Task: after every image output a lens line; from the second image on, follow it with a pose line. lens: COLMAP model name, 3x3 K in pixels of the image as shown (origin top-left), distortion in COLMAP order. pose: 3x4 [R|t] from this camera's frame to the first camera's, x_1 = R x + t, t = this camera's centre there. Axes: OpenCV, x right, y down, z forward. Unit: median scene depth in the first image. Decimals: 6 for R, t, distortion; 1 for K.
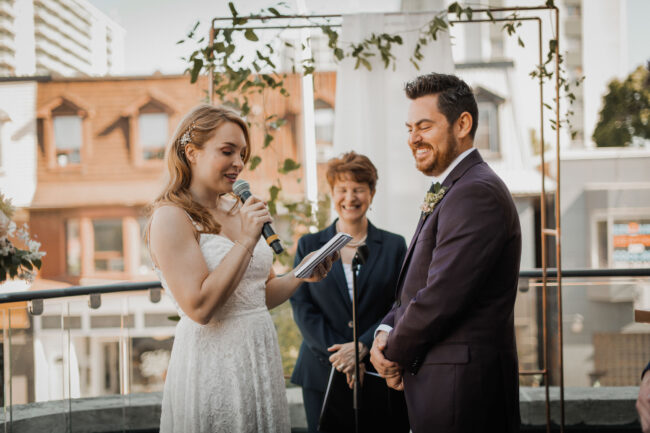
lens RADIAL K [[931.3, 0, 323.2], [0, 931.3, 218.4], [0, 0, 1]] dist [0.045003, 0.000000]
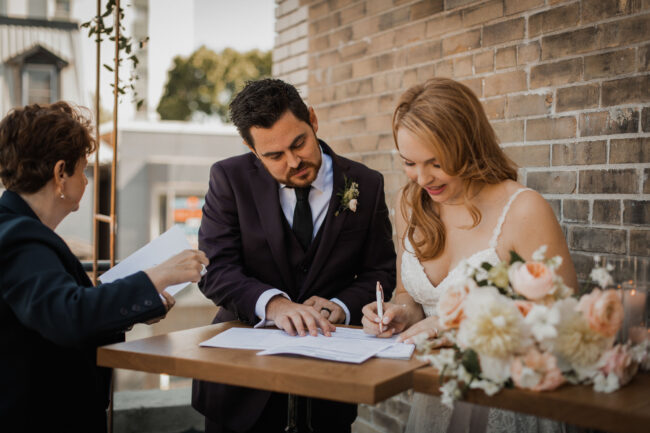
lens RADIAL K [[931.3, 0, 324.7], [0, 931.3, 211.8], [0, 0, 1]] dist [0.045003, 0.000000]
pose [[0.894823, 0.024724, 0.445737, 0.046983], [-0.036460, 0.999177, 0.017773, -0.013745], [-0.444930, -0.032155, 0.894988, 0.161544]]
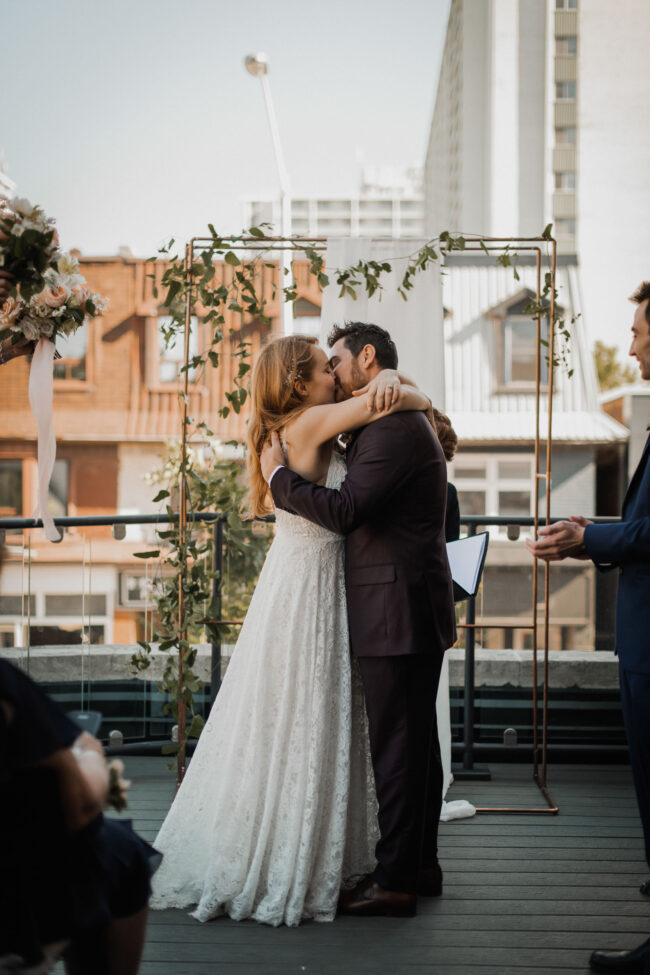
lens RADIAL K [[1396.9, 0, 328.2], [0, 1396.9, 493.1], [0, 0, 1]] dist [0.045003, 0.000000]
pose [[0.999371, 0.030190, 0.018592, 0.002001], [-0.030434, 0.999453, 0.012959, 0.020529], [-0.018191, -0.013517, 0.999743, -0.419388]]
